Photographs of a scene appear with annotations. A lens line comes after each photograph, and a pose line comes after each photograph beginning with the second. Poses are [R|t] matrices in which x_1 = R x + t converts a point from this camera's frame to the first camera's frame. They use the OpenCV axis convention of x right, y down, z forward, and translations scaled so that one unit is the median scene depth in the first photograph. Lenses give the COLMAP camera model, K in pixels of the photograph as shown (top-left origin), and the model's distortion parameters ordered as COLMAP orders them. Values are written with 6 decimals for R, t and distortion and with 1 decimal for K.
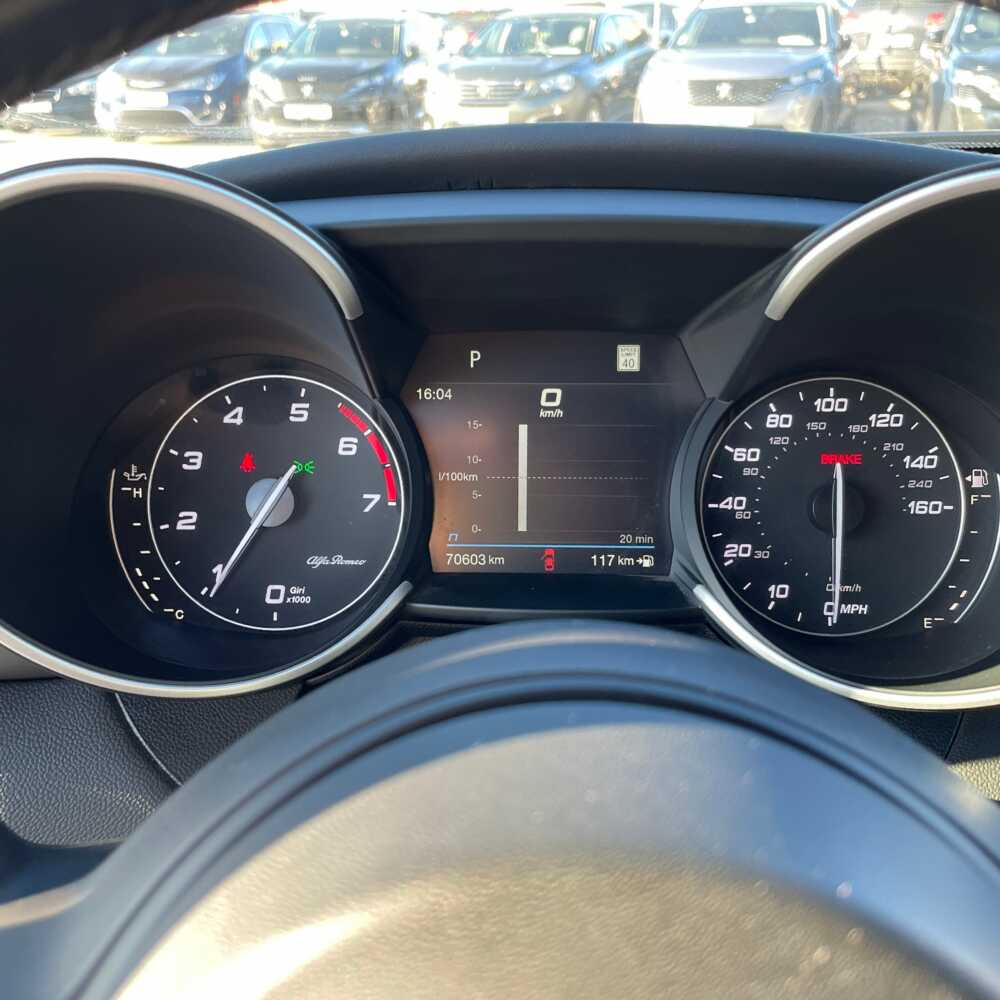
lens RADIAL K [[1144.0, 0, 487.5], [0, 1144.0, 479.6], [0, 0, 1]] dist [0.044424, -0.037705]
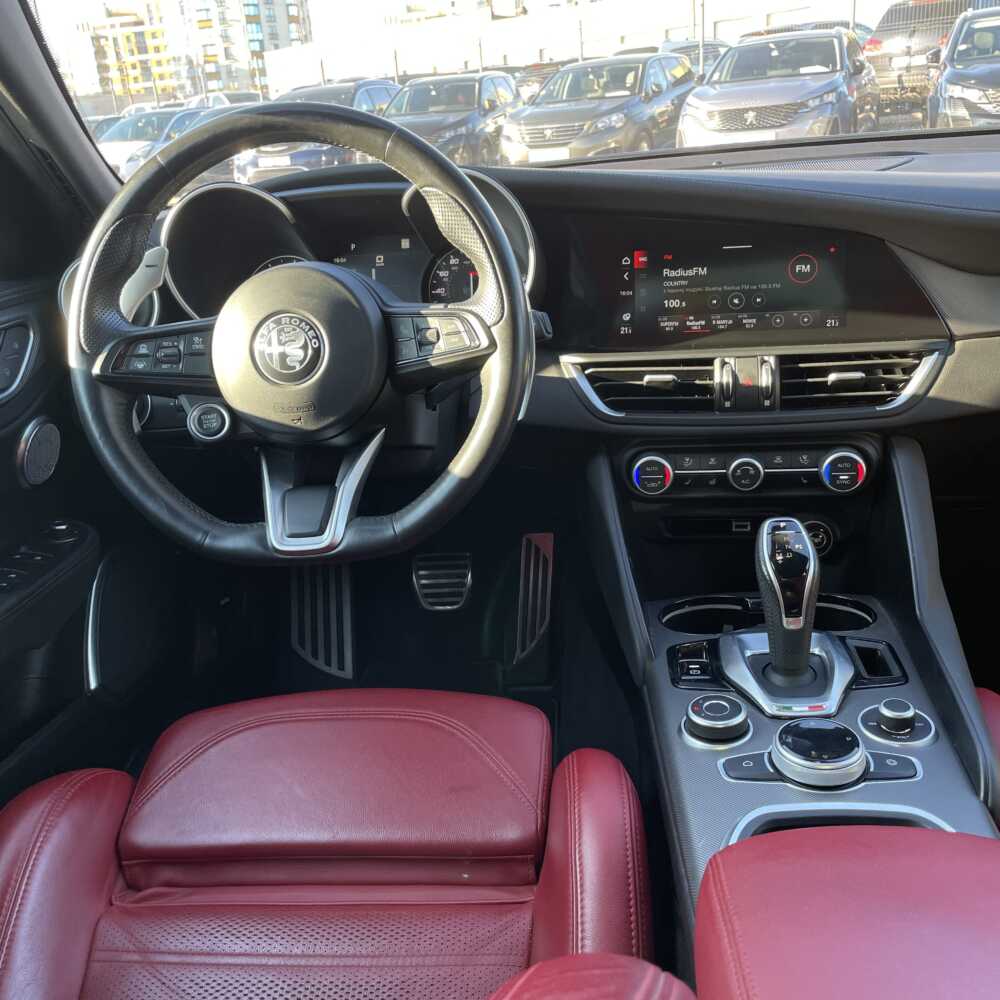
lens RADIAL K [[1021.5, 0, 500.0], [0, 1021.5, 500.0], [0, 0, 1]] dist [0.057056, -0.088927]
pose [[0.994921, -0.044572, -0.090251, 0.028841], [0.046085, 0.998829, 0.014753, 0.026213], [0.089488, -0.018837, 0.995810, -0.080150]]
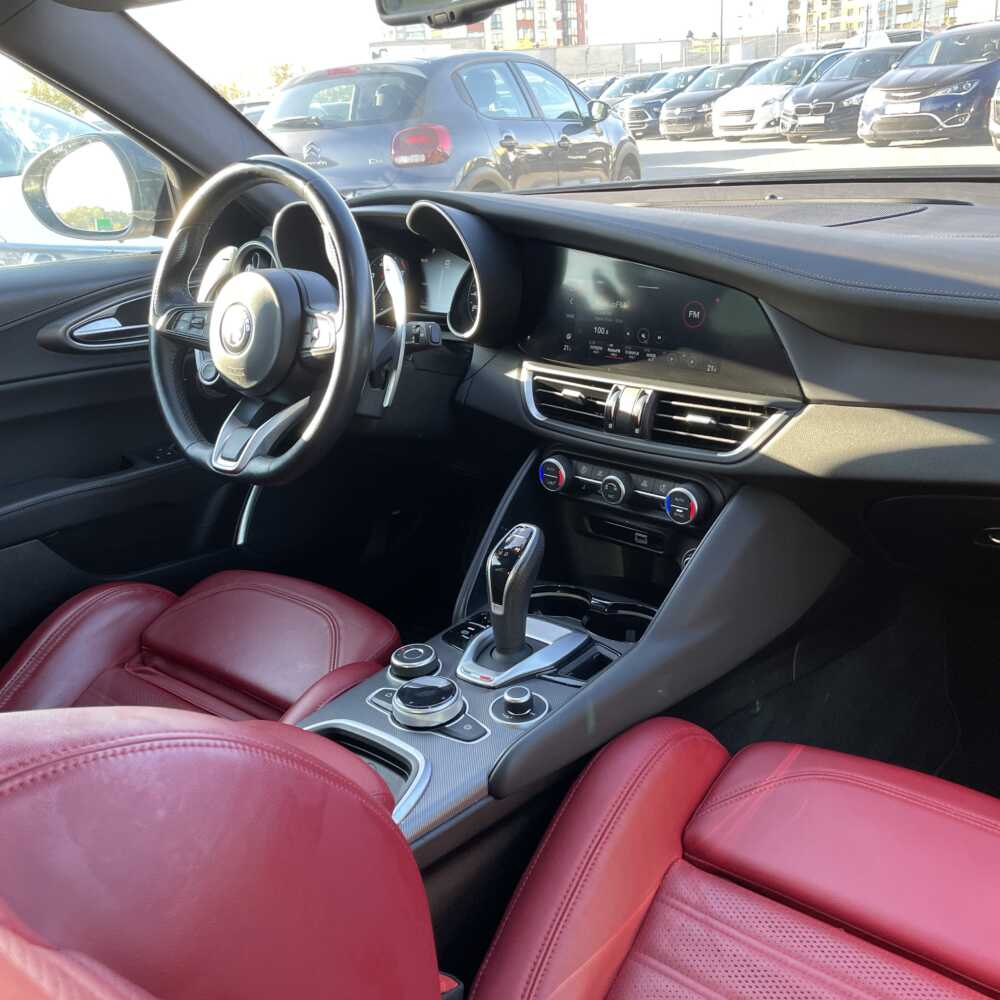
lens RADIAL K [[1029.0, 0, 500.0], [0, 1029.0, 500.0], [0, 0, 1]] dist [0.055350, -0.052594]
pose [[0.777038, 0.171016, -0.605776, 0.115992], [-0.143225, 0.985177, 0.094407, 0.017089], [0.612942, 0.013404, 0.790014, -0.074505]]
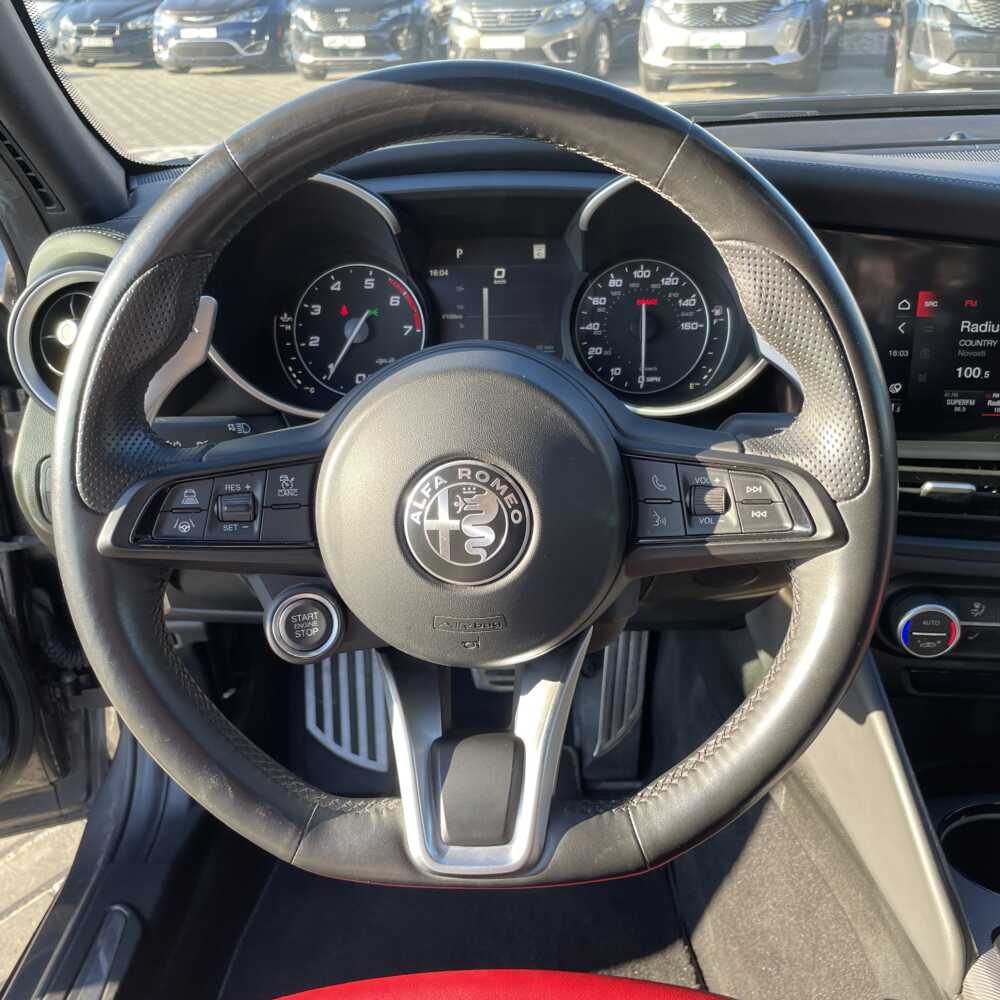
lens RADIAL K [[1021.5, 0, 500.0], [0, 1021.5, 500.0], [0, 0, 1]] dist [0.057056, -0.088927]
pose [[0.999705, -0.016739, -0.017621, 0.004235], [0.018692, 0.992927, 0.117249, 0.005504], [0.015534, -0.117544, 0.992946, -0.039711]]
